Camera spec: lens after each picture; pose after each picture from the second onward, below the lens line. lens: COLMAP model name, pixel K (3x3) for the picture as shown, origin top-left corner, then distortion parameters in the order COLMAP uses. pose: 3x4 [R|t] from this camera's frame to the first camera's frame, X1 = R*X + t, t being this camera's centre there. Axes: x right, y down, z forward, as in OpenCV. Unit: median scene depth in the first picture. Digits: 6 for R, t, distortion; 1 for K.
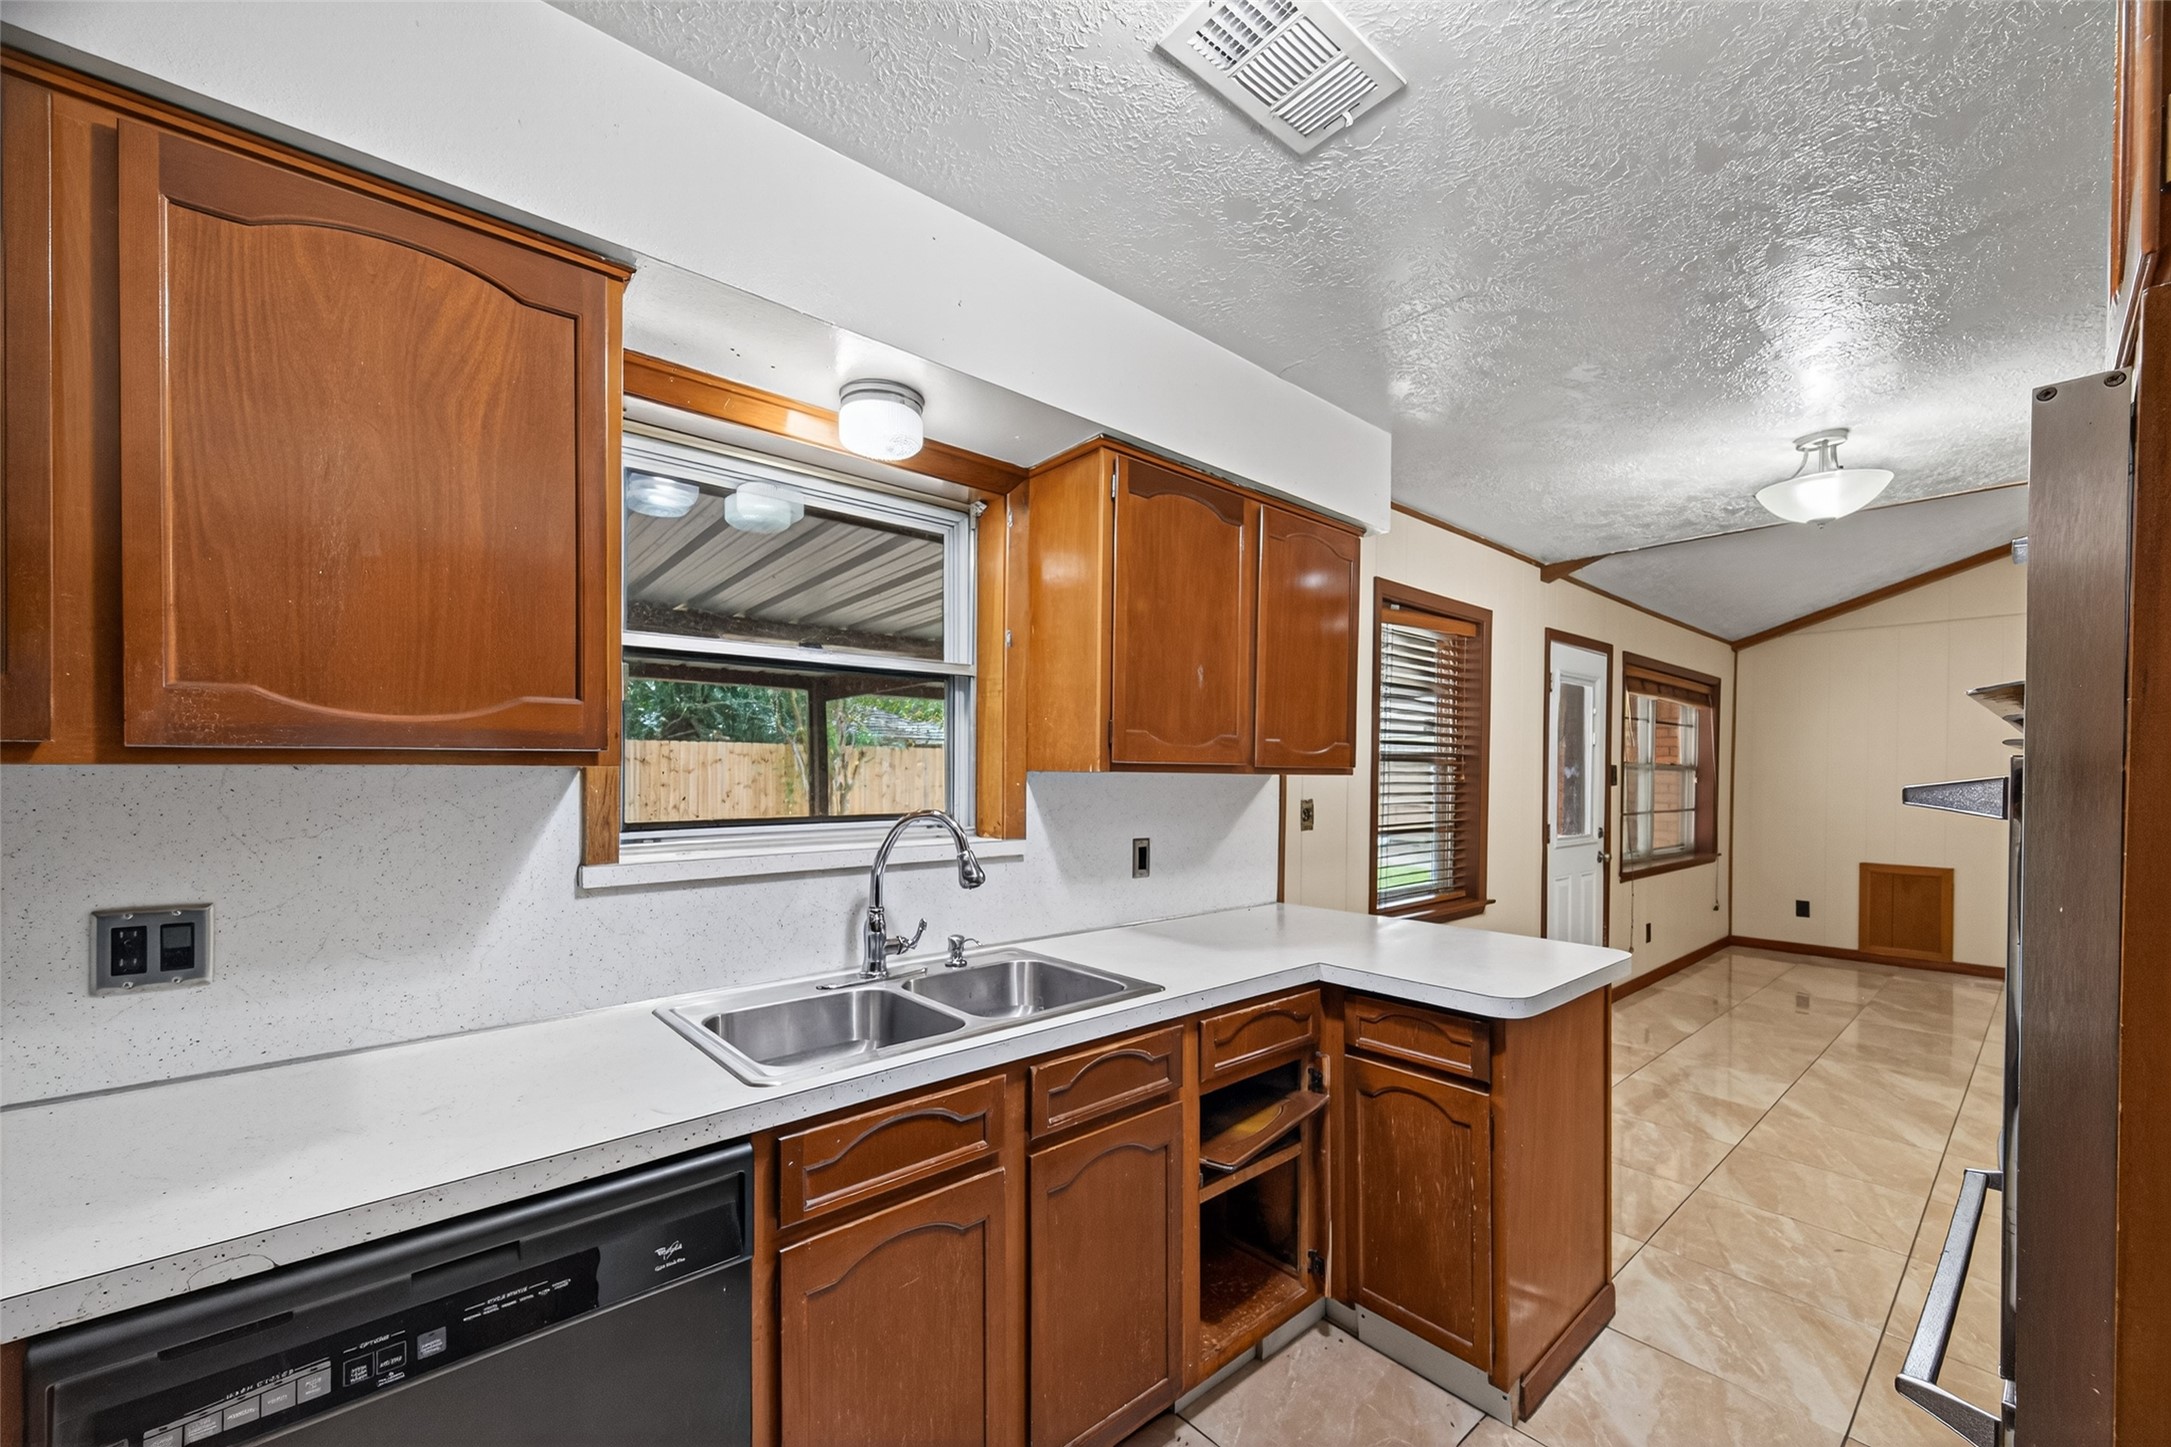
lens RADIAL K [[840.2, 0, 1094.5], [0, 840.2, 777.8], [0, 0, 1]] dist [0.001166, -0.000230]
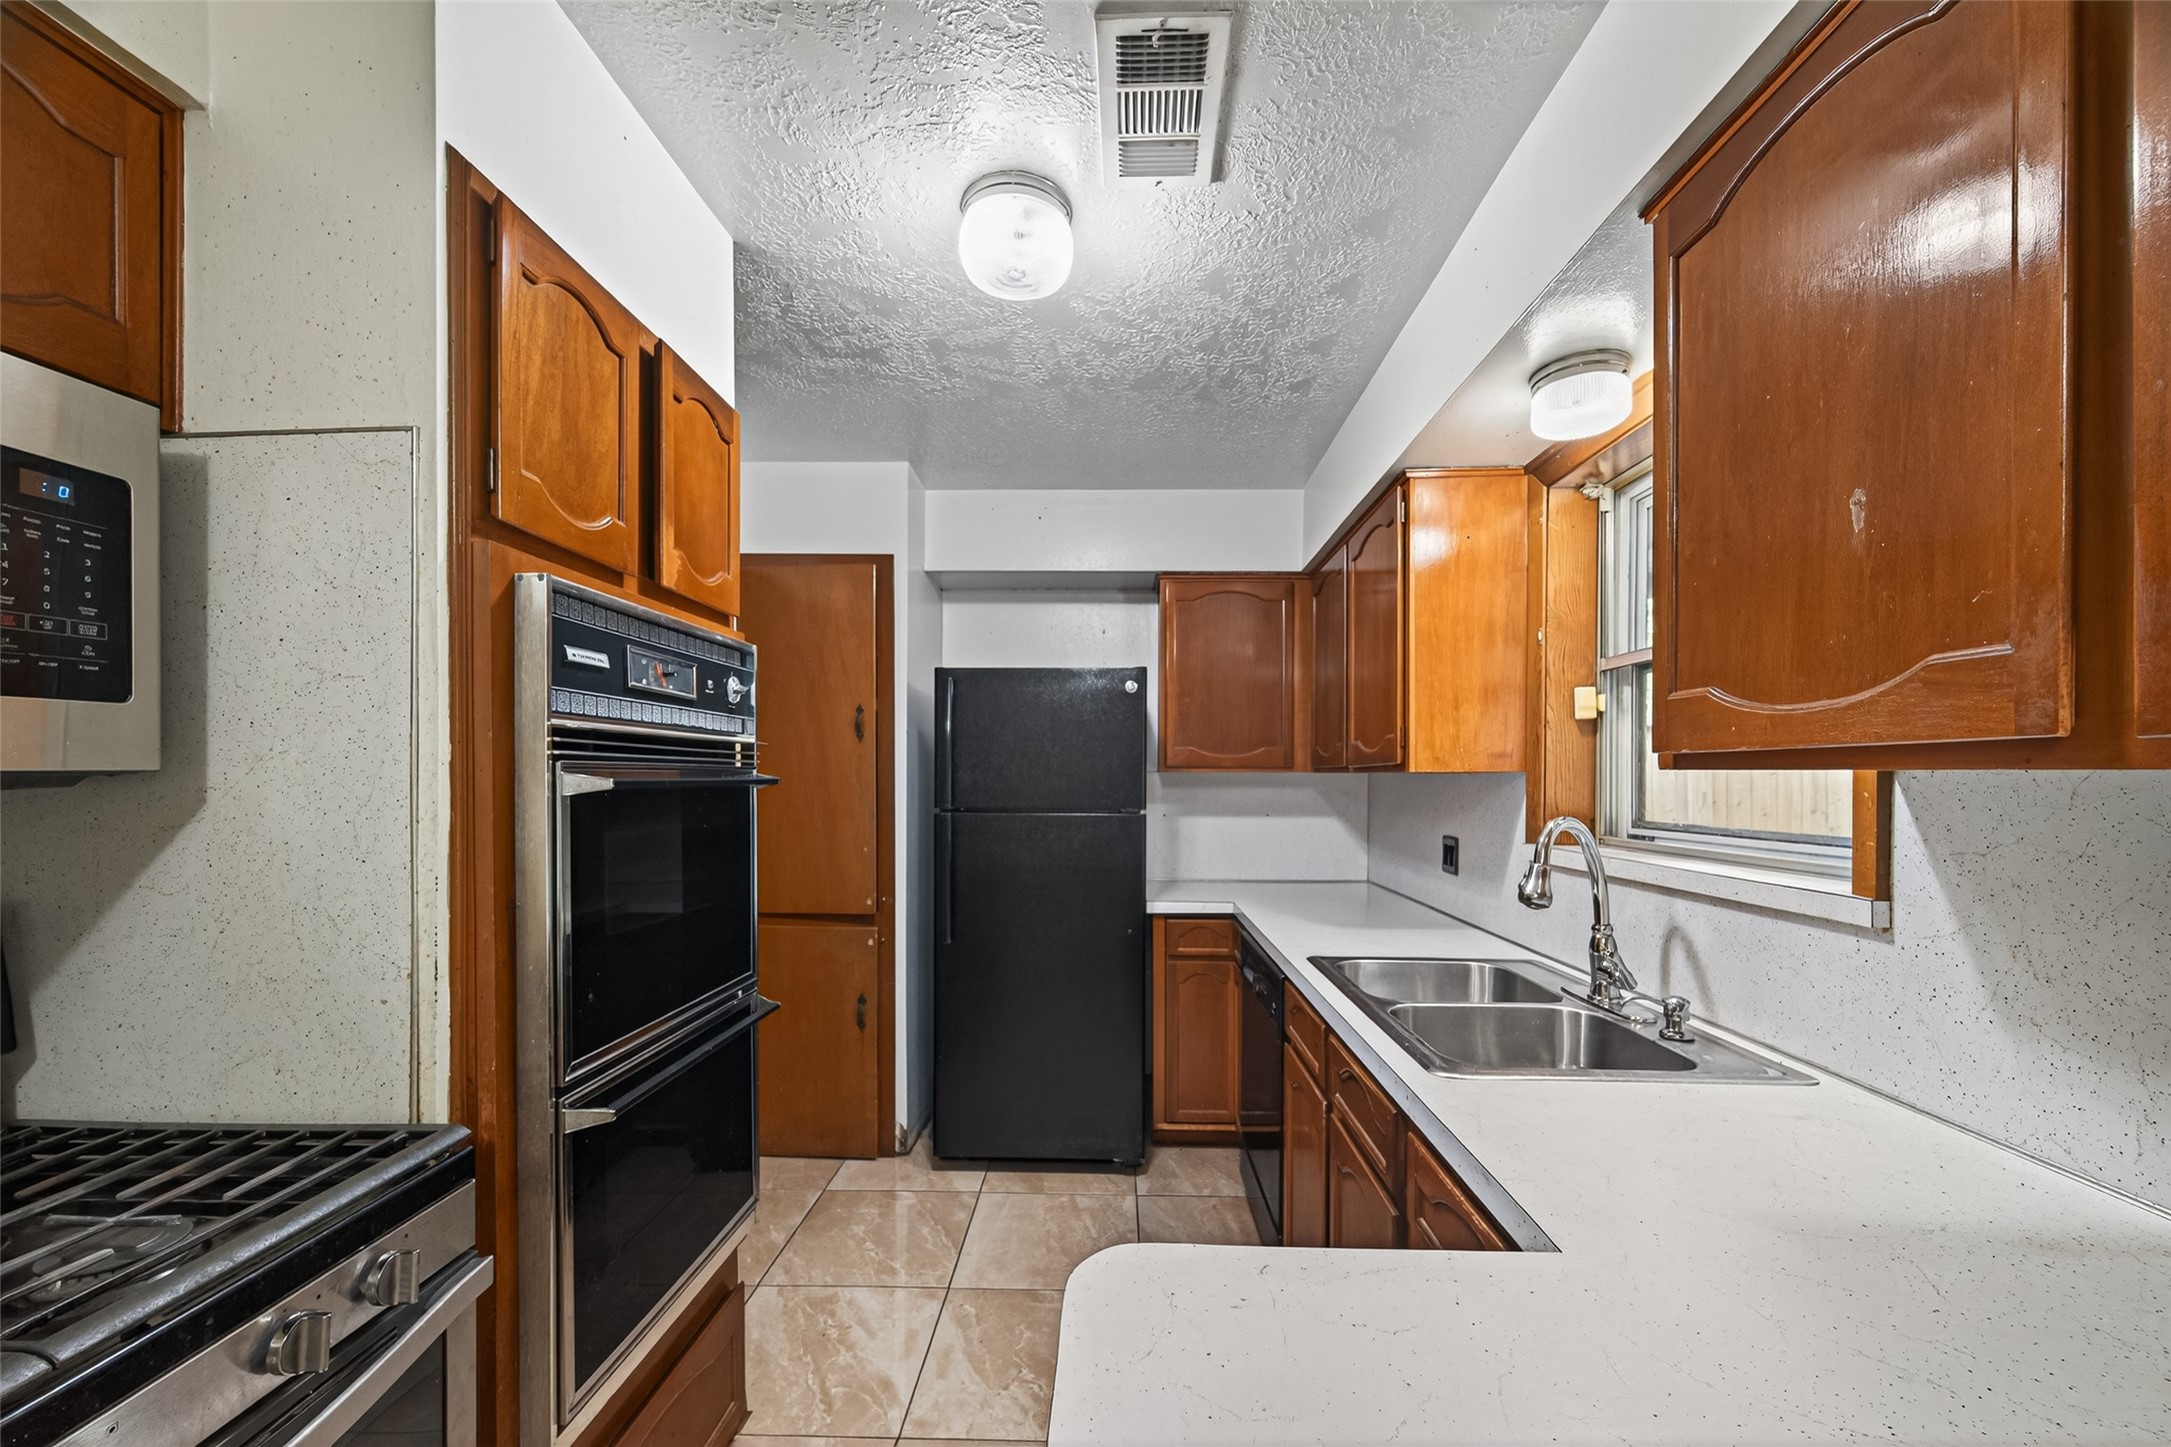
lens RADIAL K [[840.2, 0, 1094.5], [0, 840.2, 777.8], [0, 0, 1]] dist [0.001166, -0.000230]
pose [[-0.675787, -0.005248, -0.737078, 0.633887], [-0.010930, 0.999936, 0.002902, 0.000308], [0.737016, 0.010017, -0.675801, 0.990900]]
